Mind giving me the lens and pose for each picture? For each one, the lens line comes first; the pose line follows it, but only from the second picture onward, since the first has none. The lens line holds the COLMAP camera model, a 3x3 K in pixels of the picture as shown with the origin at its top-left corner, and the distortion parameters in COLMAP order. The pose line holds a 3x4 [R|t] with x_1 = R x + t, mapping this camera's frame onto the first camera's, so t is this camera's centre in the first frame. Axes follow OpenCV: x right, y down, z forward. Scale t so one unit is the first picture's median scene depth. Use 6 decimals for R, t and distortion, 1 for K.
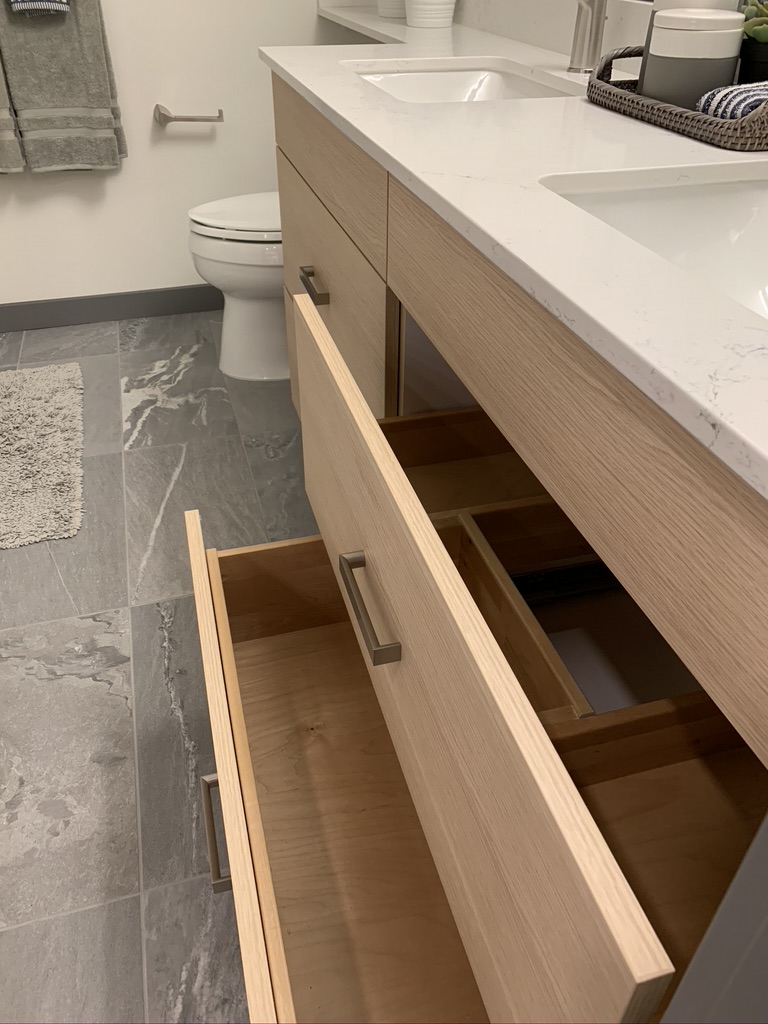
lens RADIAL K [[789.9, 0, 383.8], [0, 789.9, 505.1], [0, 0, 1]] dist [0.031520, -0.028829]
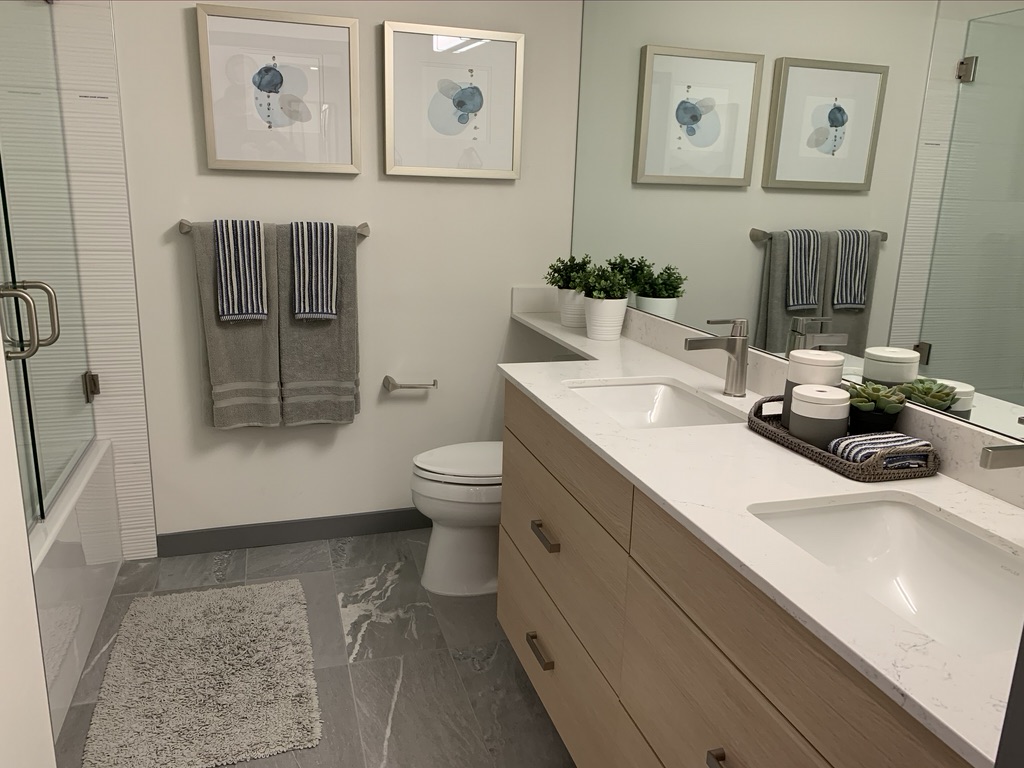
lens RADIAL K [[789.9, 0, 517.5], [0, 789.9, 380.3], [0, 0, 1]] dist [0.031520, -0.028829]
pose [[0.999540, 0.016005, 0.025776, -0.121242], [-0.005039, 0.925319, -0.379155, -0.013265], [-0.029920, 0.378851, 0.924974, -0.221240]]
